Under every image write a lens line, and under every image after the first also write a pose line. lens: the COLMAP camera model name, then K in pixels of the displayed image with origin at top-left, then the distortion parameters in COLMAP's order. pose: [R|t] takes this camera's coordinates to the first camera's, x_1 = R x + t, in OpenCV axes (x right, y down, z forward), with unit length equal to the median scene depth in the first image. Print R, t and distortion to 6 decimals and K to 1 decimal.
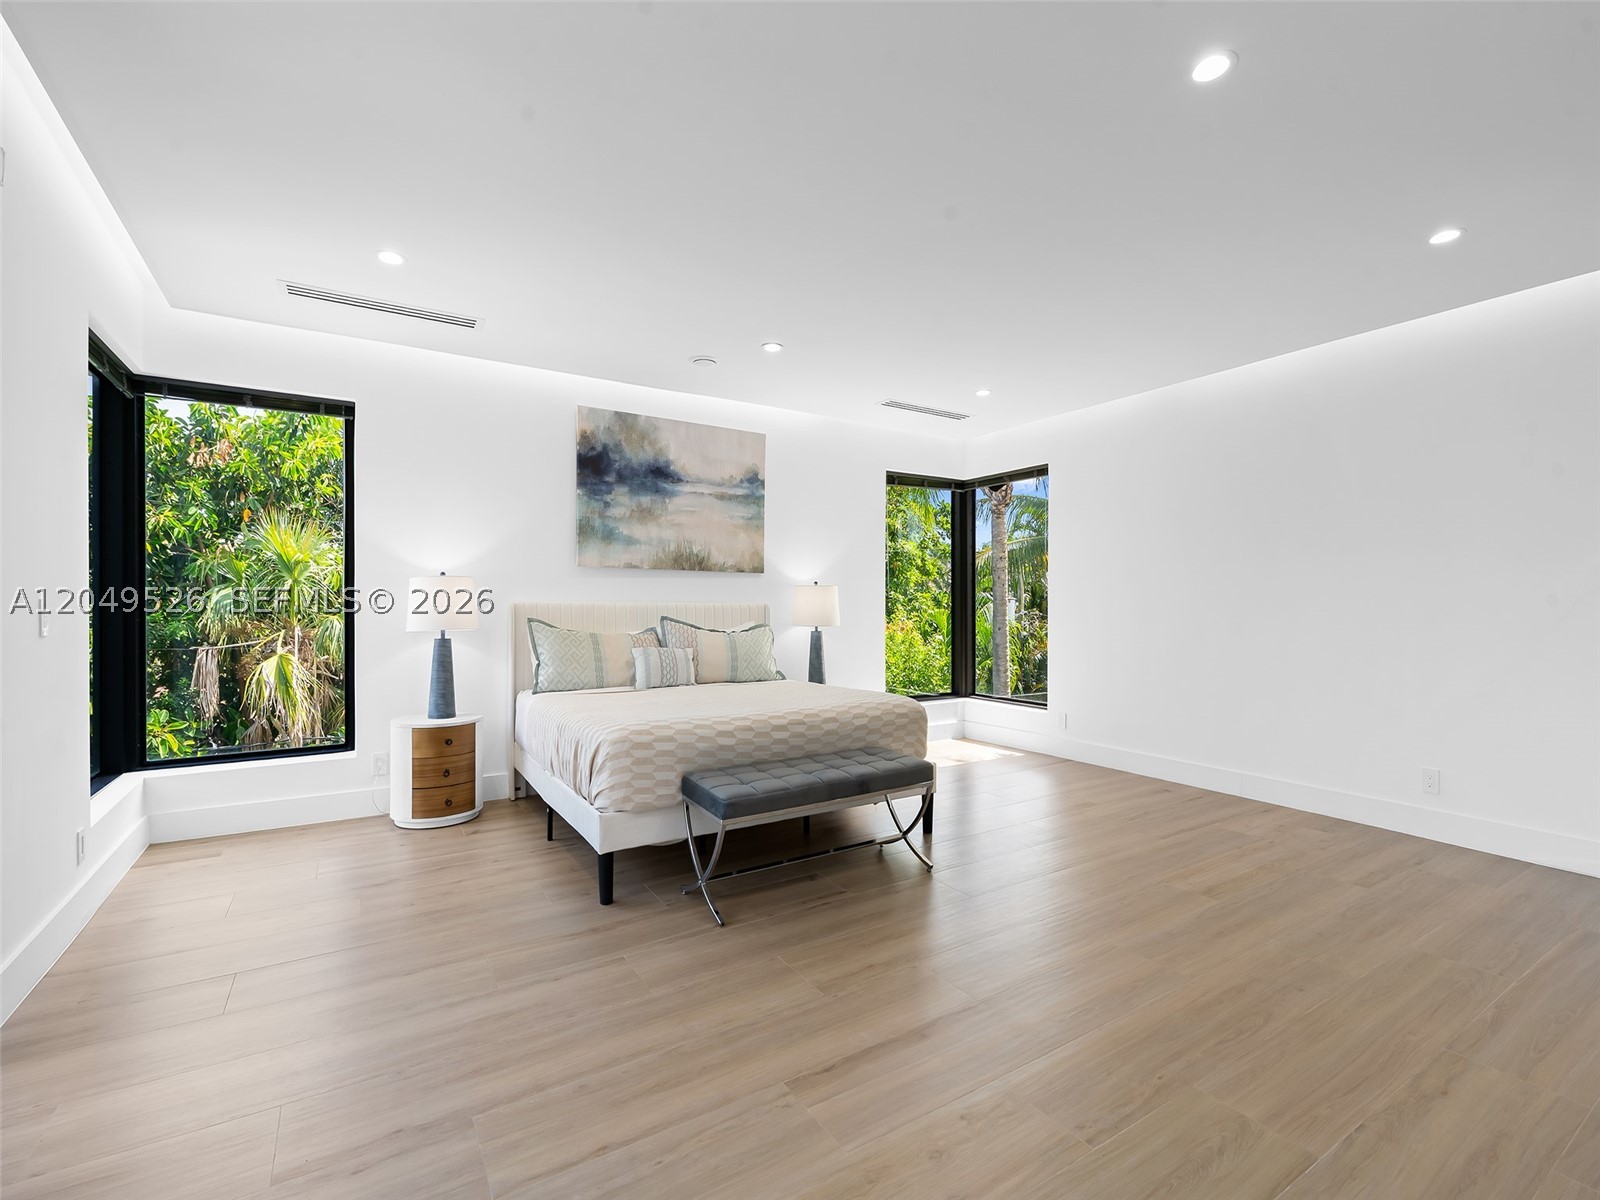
lens RADIAL K [[695.6, 0, 797.5], [0, 695.6, 606.3], [0, 0, 1]] dist [0.001248, -0.000386]
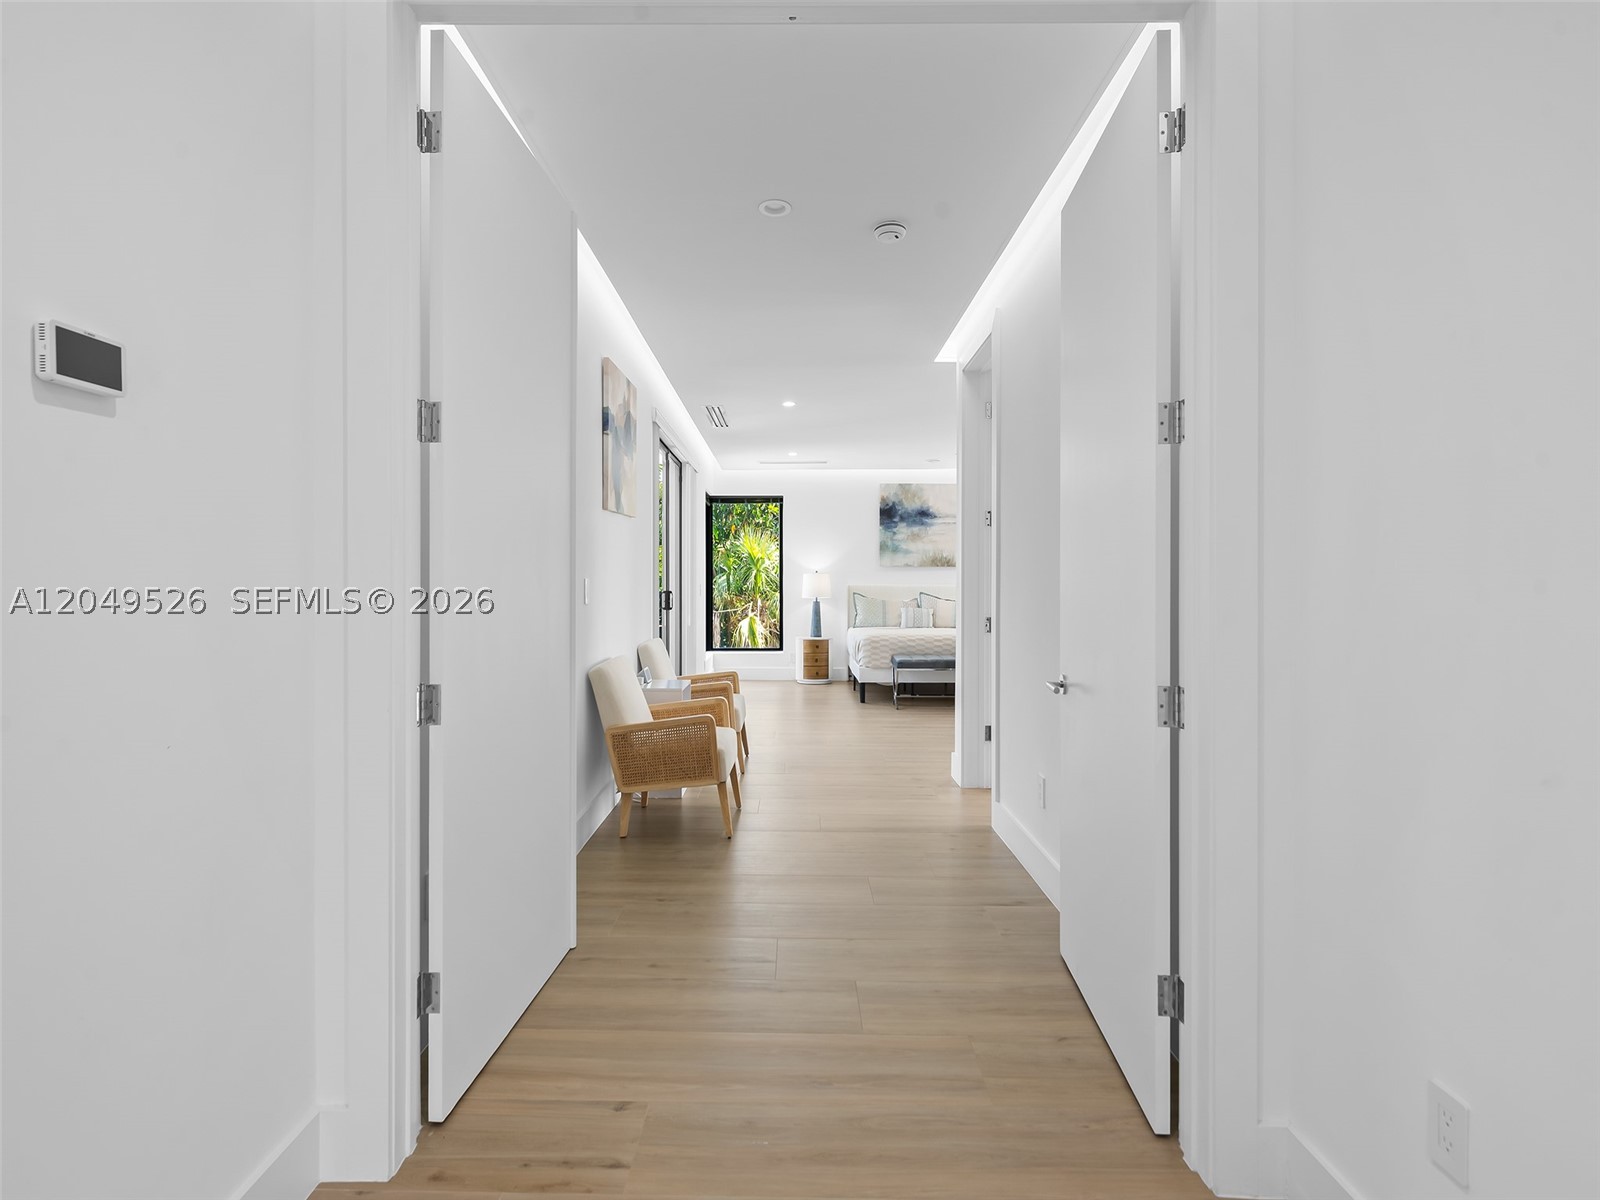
lens RADIAL K [[783.0, 0, 809.9], [0, 783.0, 590.3], [0, 0, 1]] dist [-0.000310, 0.000036]
pose [[0.851469, 0.002510, -0.524398, 0.646898], [-0.000334, 0.999991, 0.004244, 0.000659], [0.524404, -0.003439, 0.851463, -0.938818]]
